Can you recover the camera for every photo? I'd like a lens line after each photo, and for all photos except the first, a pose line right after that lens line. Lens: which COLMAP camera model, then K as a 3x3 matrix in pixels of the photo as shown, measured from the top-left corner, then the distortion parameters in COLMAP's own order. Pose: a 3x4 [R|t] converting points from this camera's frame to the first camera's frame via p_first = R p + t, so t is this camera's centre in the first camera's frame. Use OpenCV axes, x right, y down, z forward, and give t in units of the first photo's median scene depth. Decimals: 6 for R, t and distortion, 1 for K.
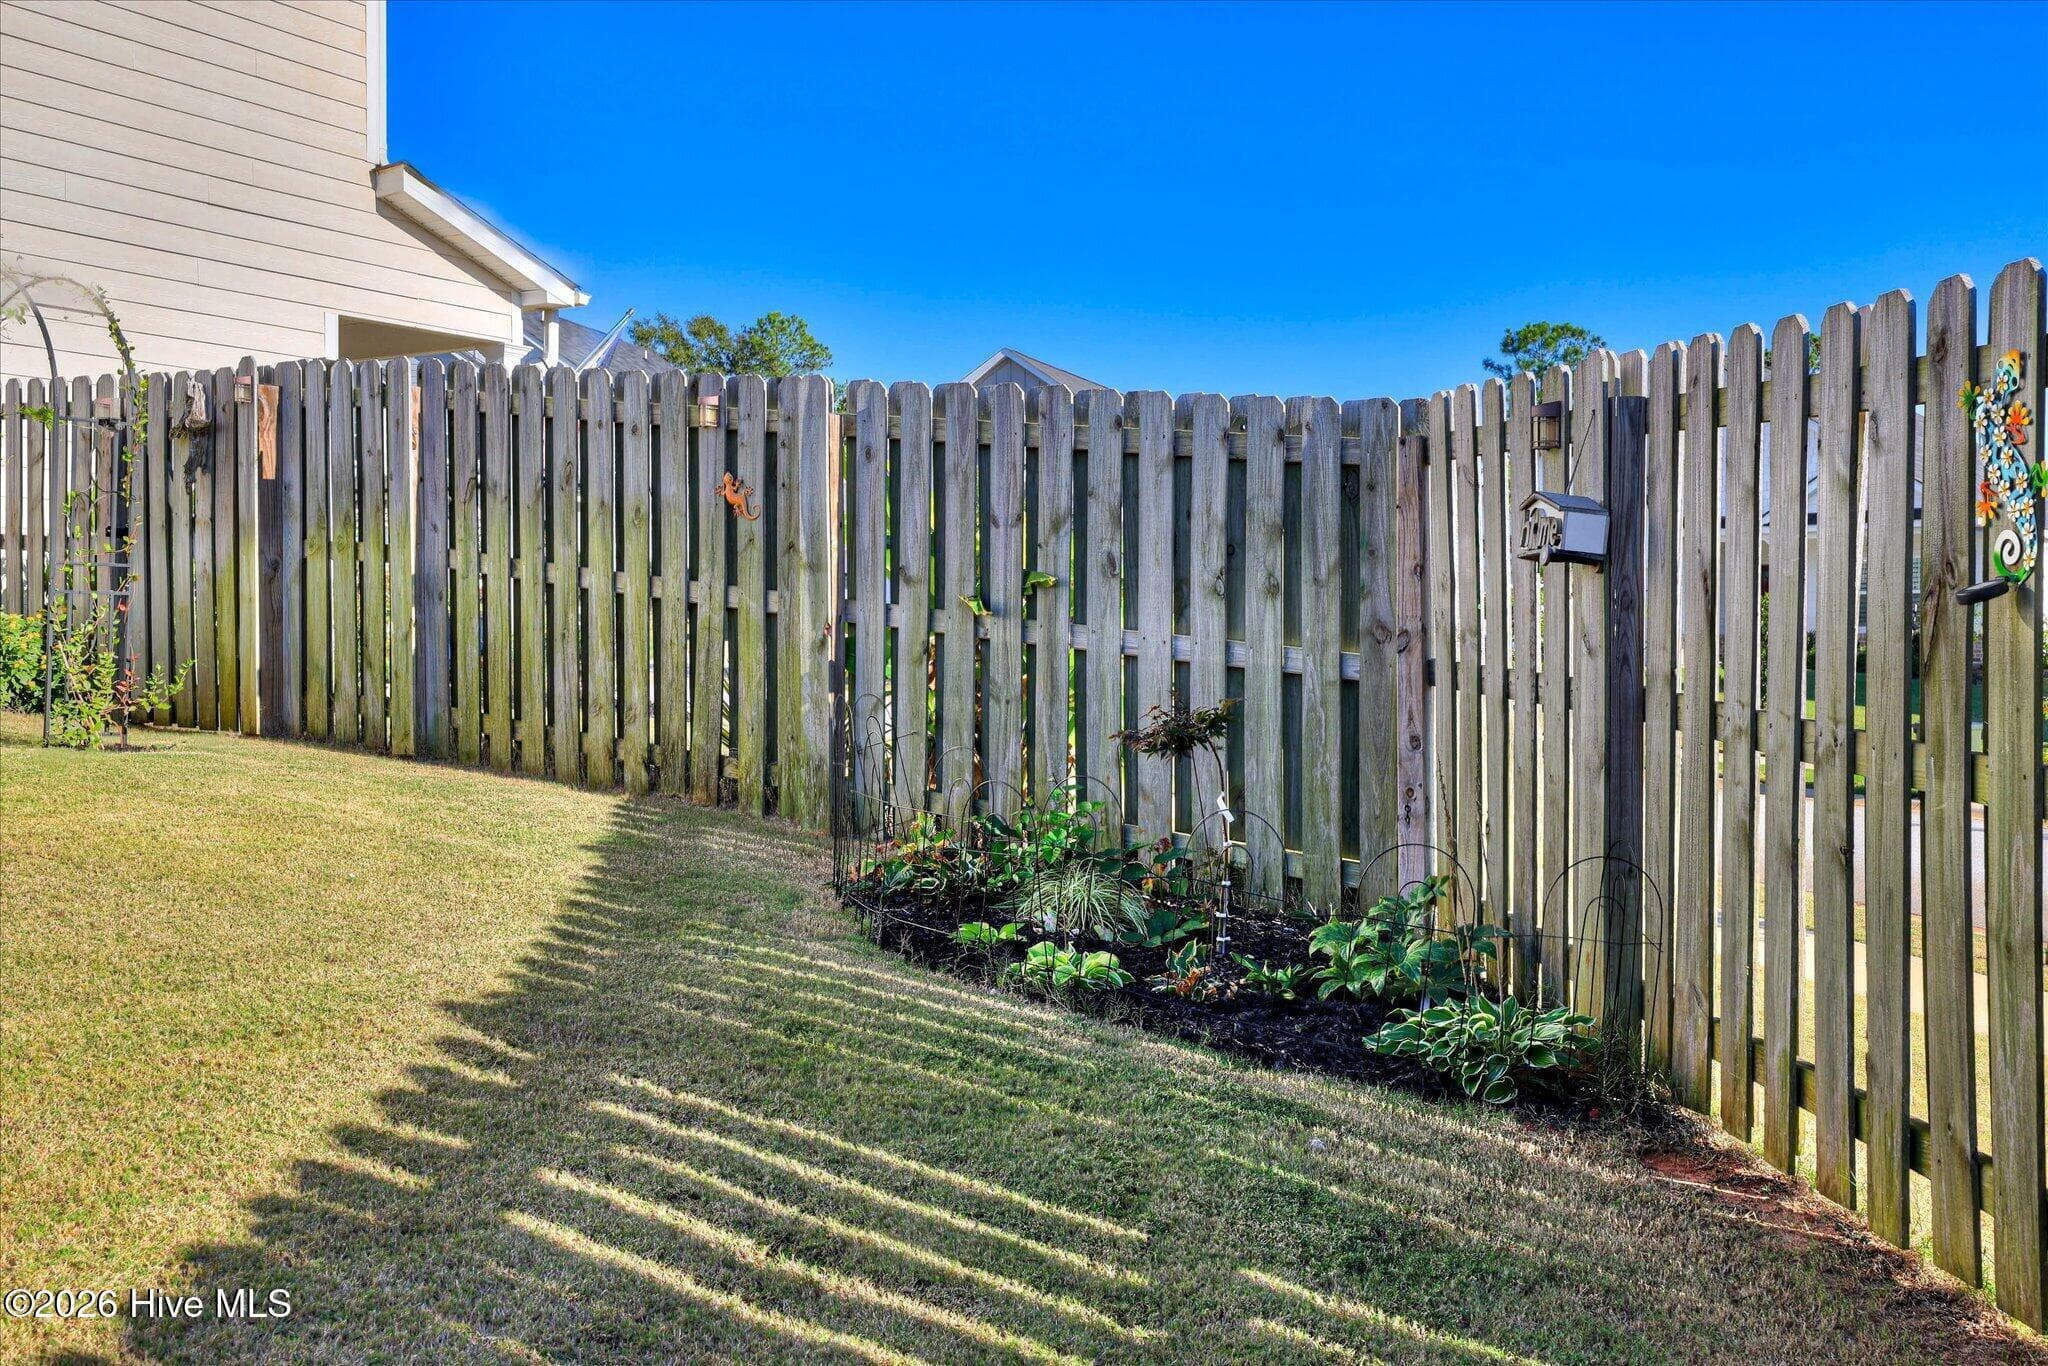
lens RADIAL K [[2061.8, 0, 1017.0], [0, 2061.8, 673.0], [0, 0, 1]] dist [0.004535, 0.000000]
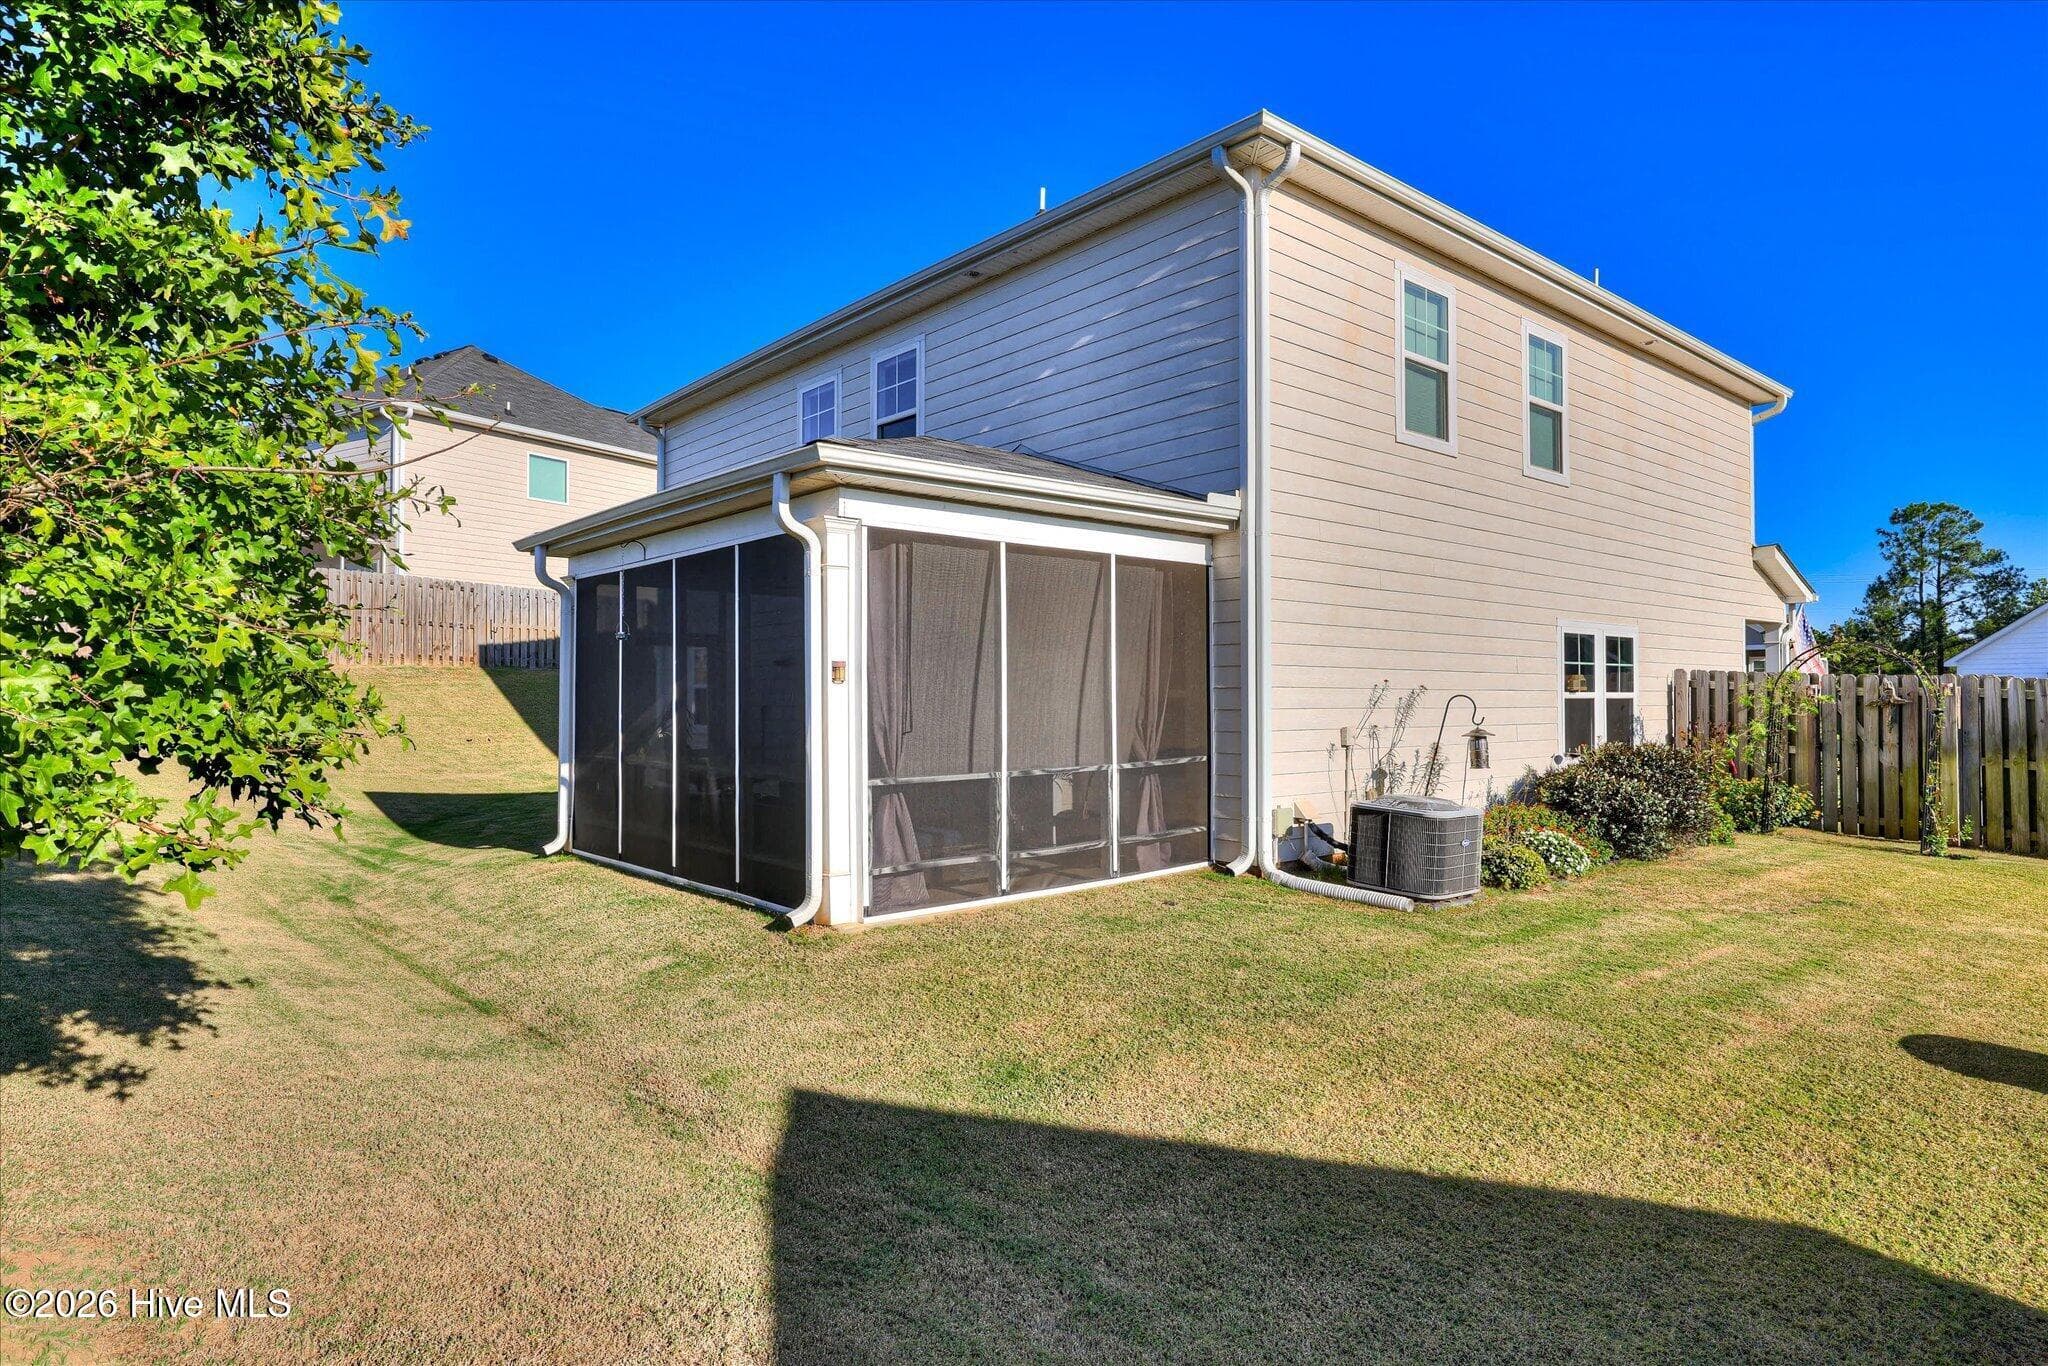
lens RADIAL K [[1162.4, 0, 1004.3], [0, 1162.4, 675.7], [0, 0, 1]] dist [0.008576, 0.000309]
pose [[0.948665, -0.006827, -0.316208, -0.950027], [-0.000265, 0.999749, -0.022380, -0.125151], [0.316282, 0.021315, 0.948426, -0.523482]]
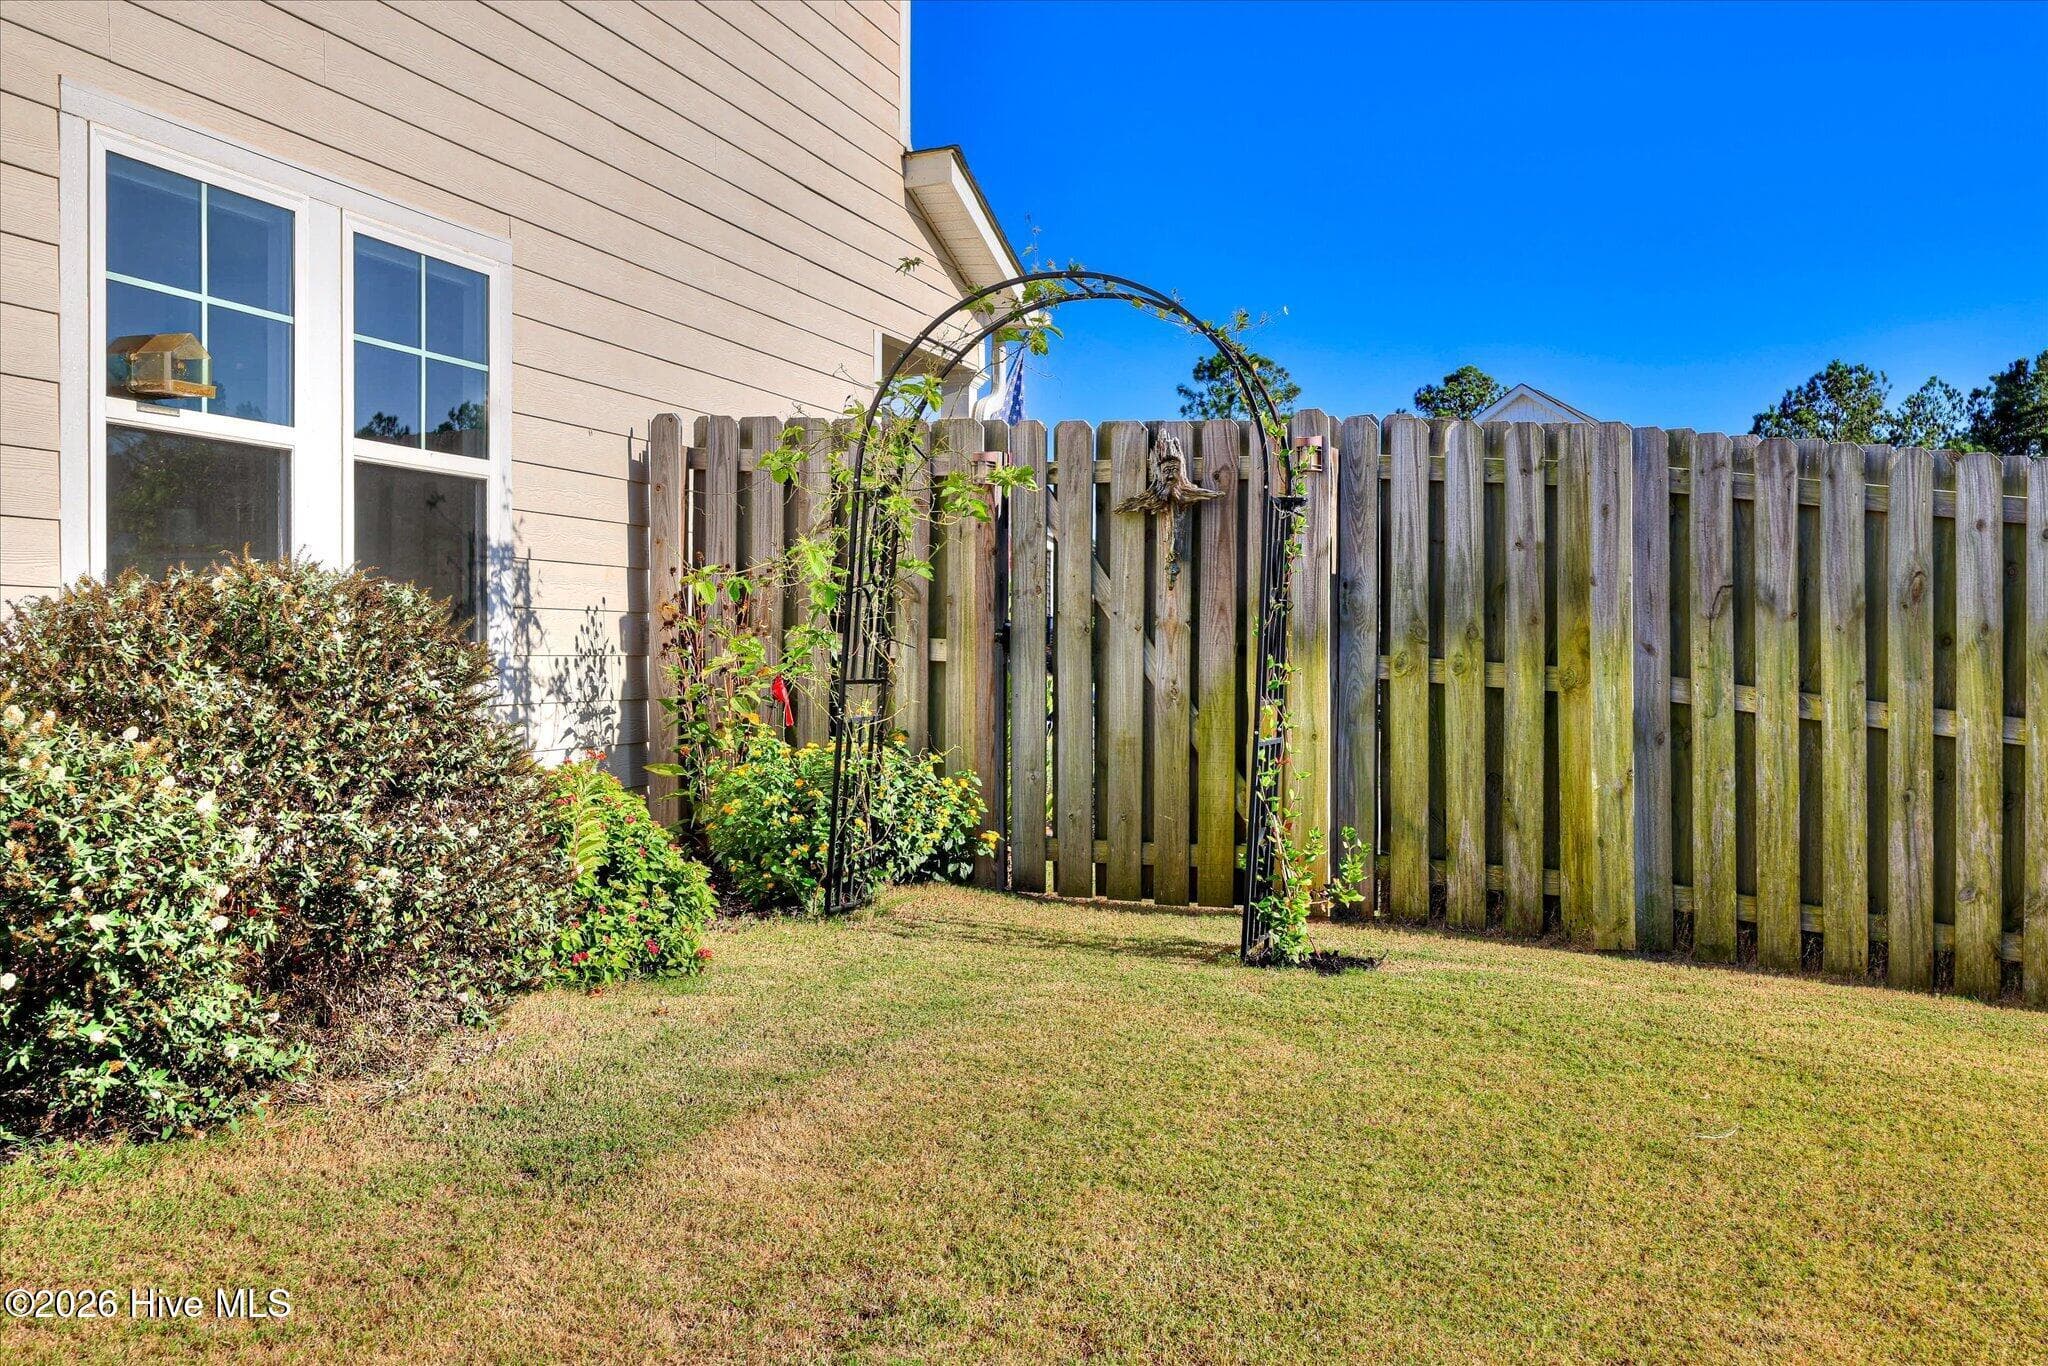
lens RADIAL K [[1953.9, 0, 1041.7], [0, 1953.9, 686.9], [0, 0, 1]] dist [-0.026875, 0.000000]
pose [[0.968908, -0.002835, 0.247404, -0.647649], [0.000172, 0.999942, 0.010788, -0.061356], [-0.247420, -0.010410, 0.968852, 0.345982]]
